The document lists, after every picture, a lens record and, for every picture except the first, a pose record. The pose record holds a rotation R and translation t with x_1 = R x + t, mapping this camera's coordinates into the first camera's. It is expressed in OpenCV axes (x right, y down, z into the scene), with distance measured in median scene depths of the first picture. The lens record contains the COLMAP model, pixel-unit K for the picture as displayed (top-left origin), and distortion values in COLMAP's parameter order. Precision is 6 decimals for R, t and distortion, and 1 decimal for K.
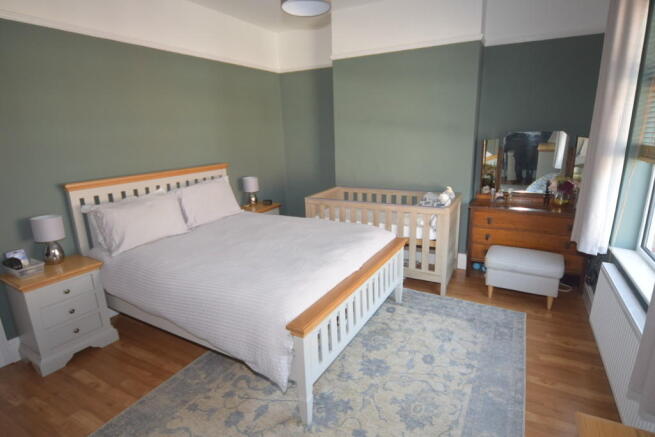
lens RADIAL K [[346.9, 0, 330.0], [0, 346.9, 217.4], [0, 0, 1]] dist [-0.009557, 0.000802]
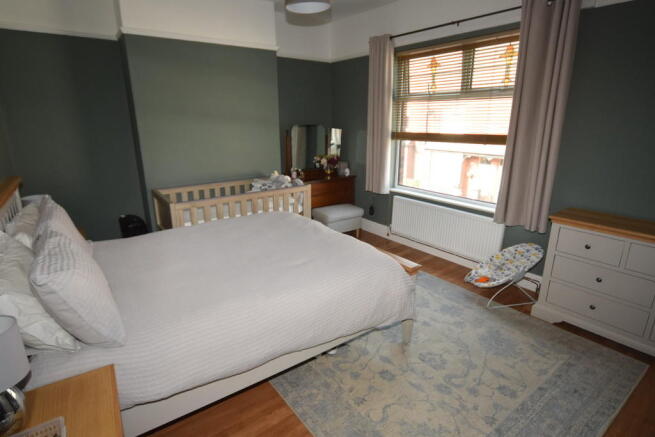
lens RADIAL K [[346.9, 0, 330.5], [0, 346.9, 218.3], [0, 0, 1]] dist [-0.009557, 0.000802]
pose [[0.418955, -0.226826, 0.879220, -0.701099], [0.214077, 0.965674, 0.147120, -0.069976], [-0.882410, 0.126584, 0.453132, 0.330767]]
